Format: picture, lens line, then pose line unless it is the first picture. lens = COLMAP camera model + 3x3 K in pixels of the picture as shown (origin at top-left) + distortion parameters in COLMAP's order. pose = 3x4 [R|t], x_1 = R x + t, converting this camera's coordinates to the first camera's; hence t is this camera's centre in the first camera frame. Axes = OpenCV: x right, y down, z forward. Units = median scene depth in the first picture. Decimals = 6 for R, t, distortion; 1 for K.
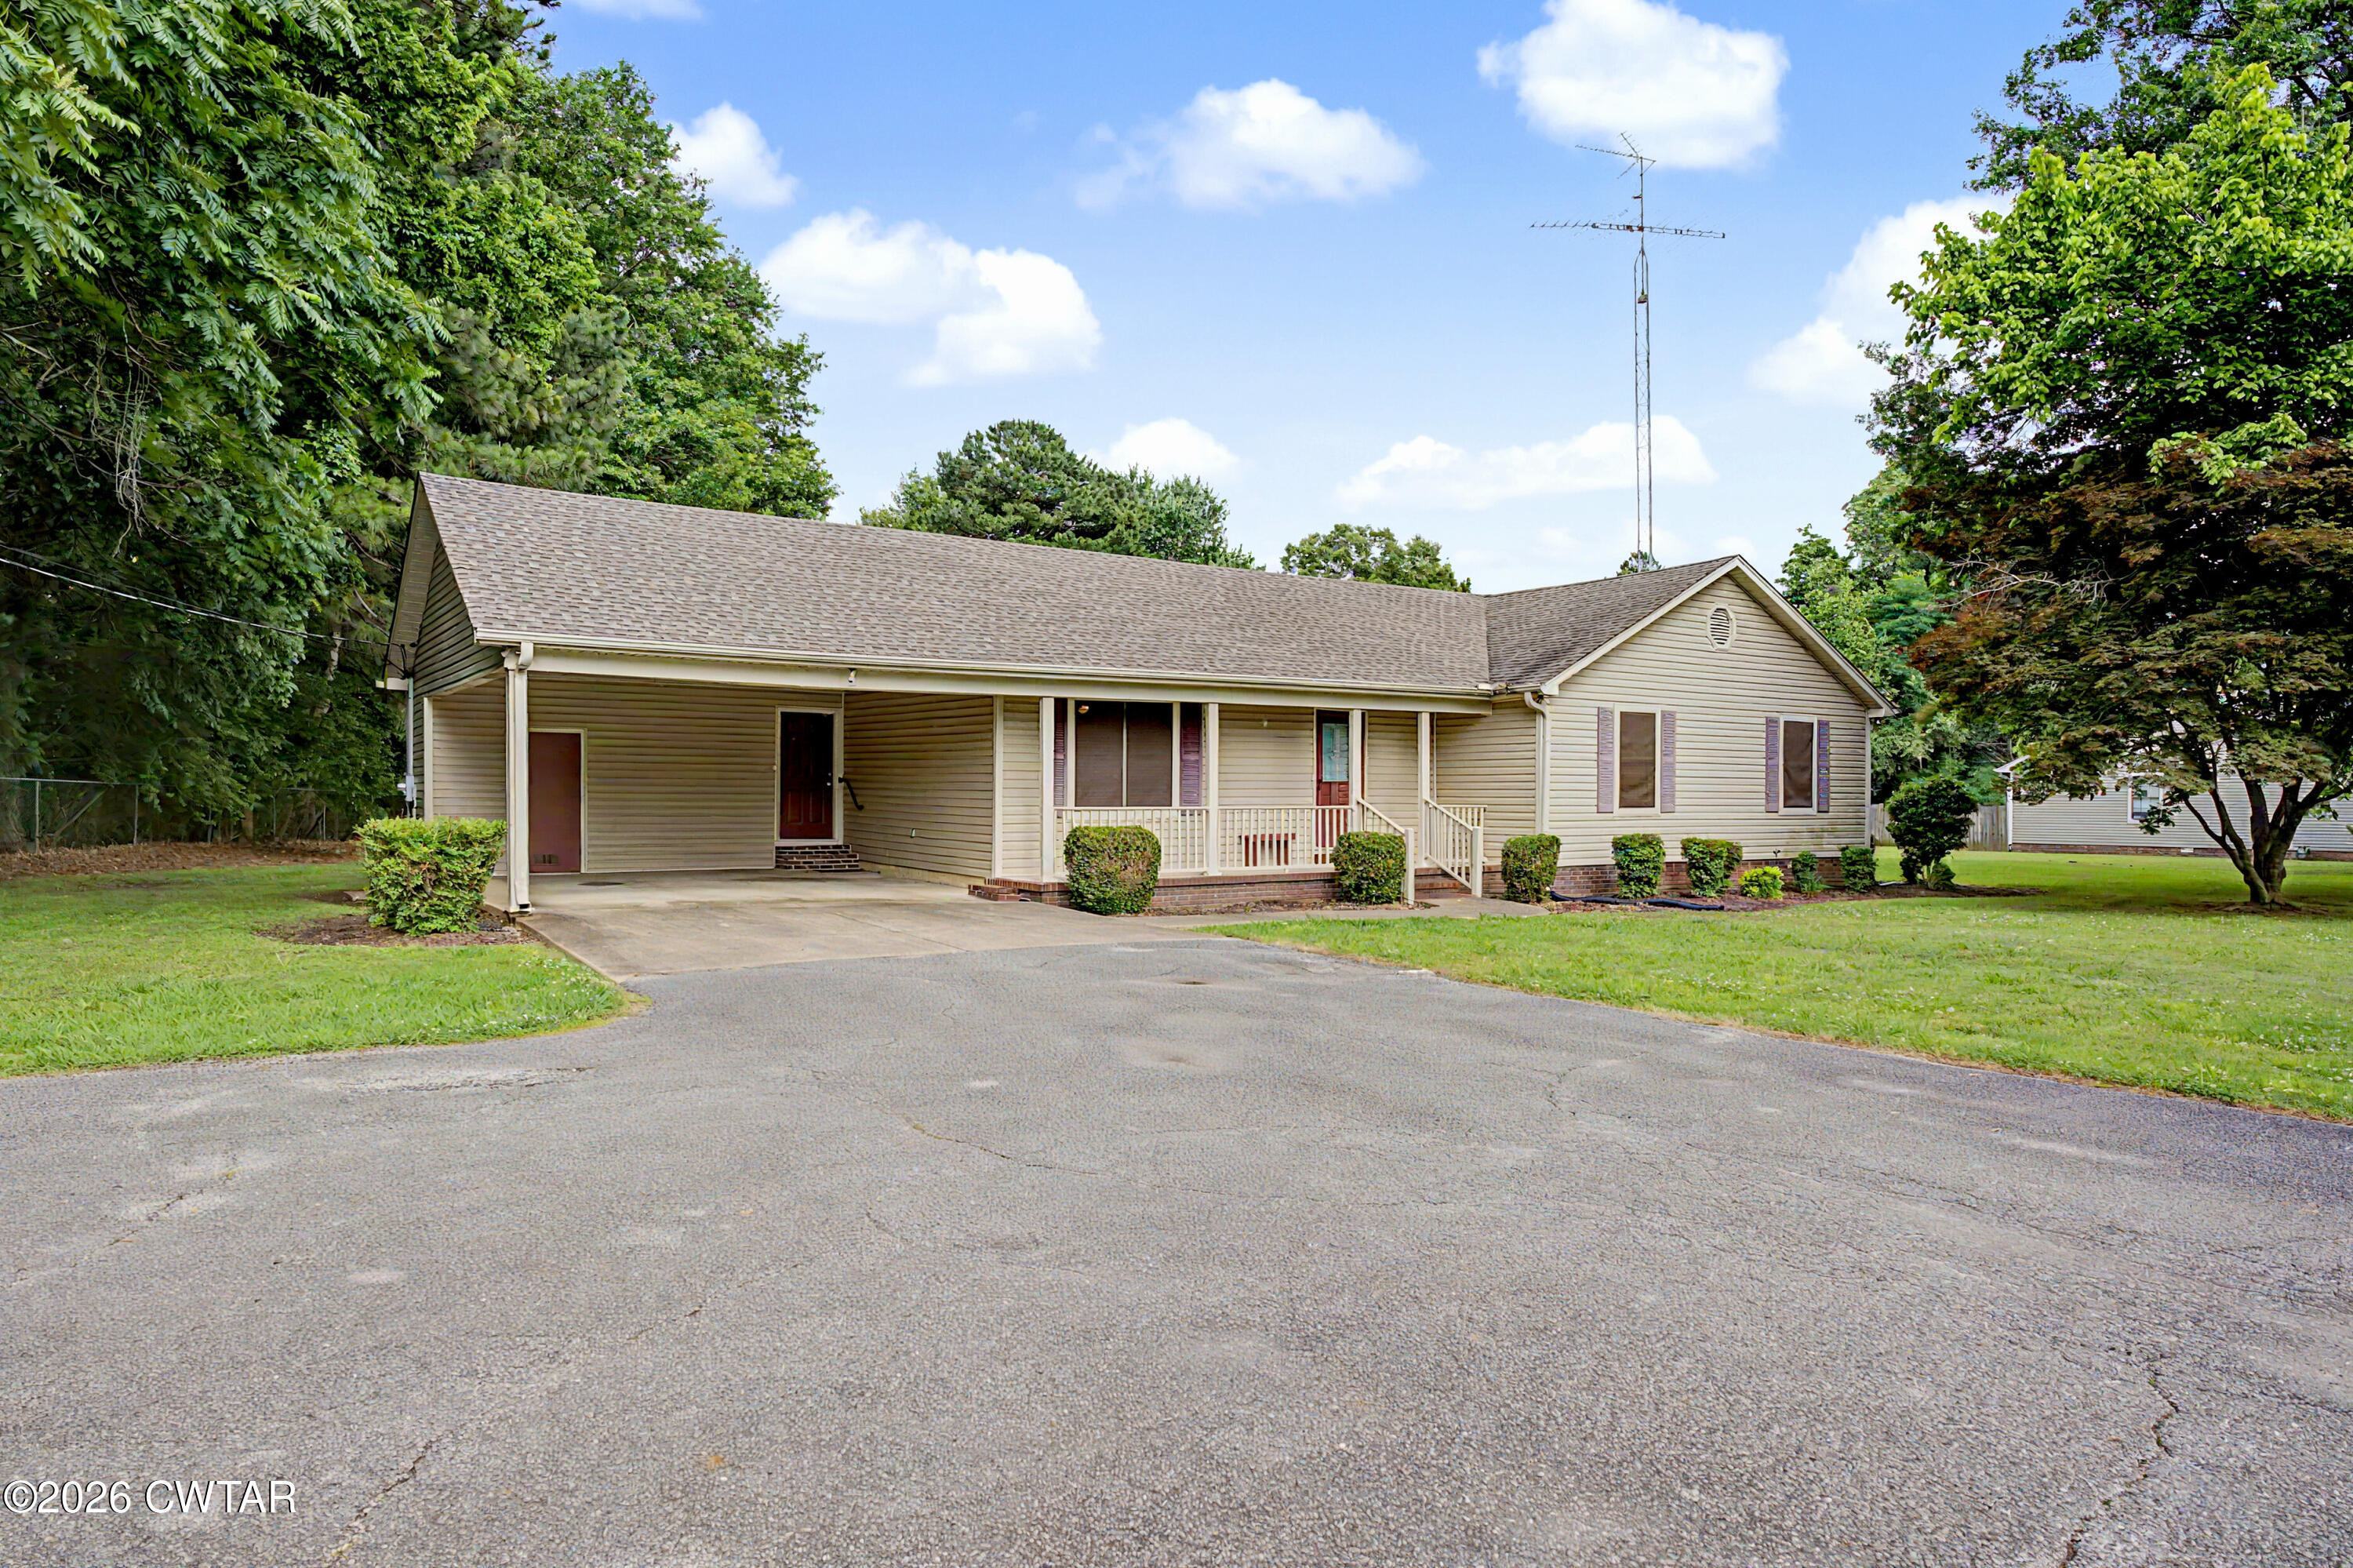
lens RADIAL K [[1172.6, 0, 1169.1], [0, 1172.6, 794.9], [0, 0, 1]] dist [-0.004576, 0.000643]
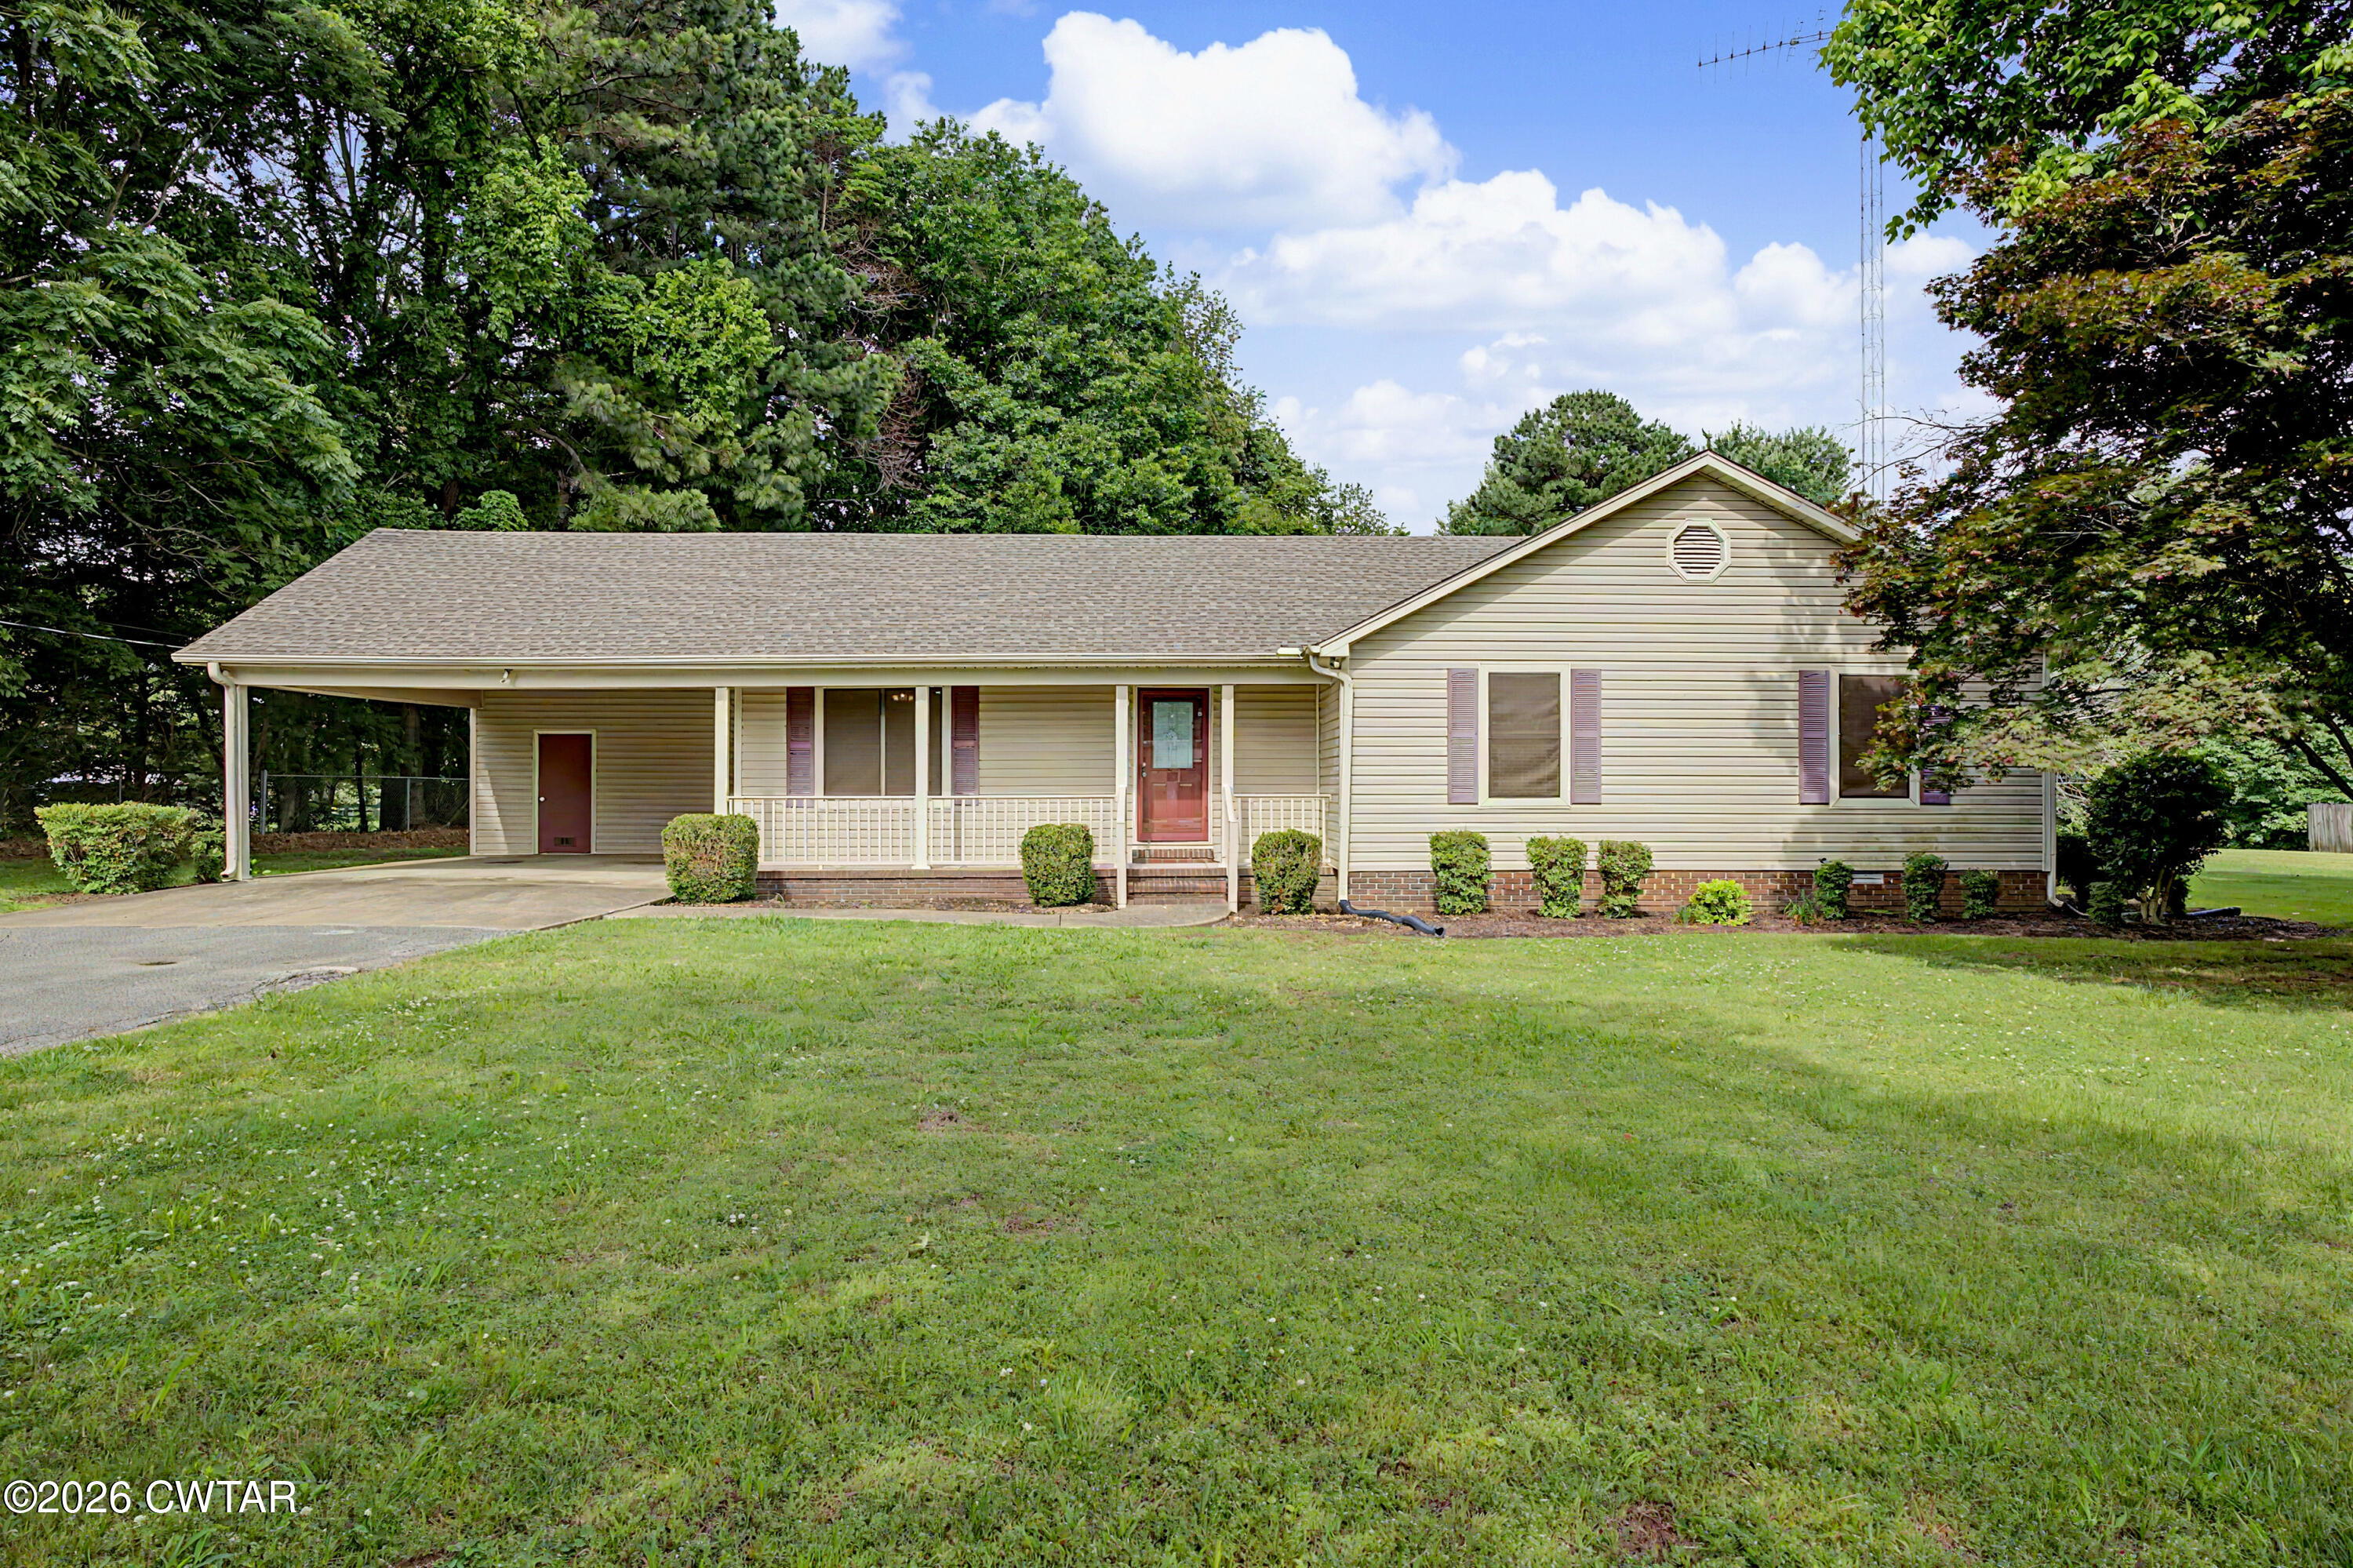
lens RADIAL K [[1172.6, 0, 1175.0], [0, 1172.6, 785.2], [0, 0, 1]] dist [-0.004576, 0.000643]
pose [[0.889999, -0.004546, -0.455940, 0.539088], [0.003748, 0.999989, -0.002653, 0.003677], [0.455947, 0.000652, 0.890007, 0.213690]]
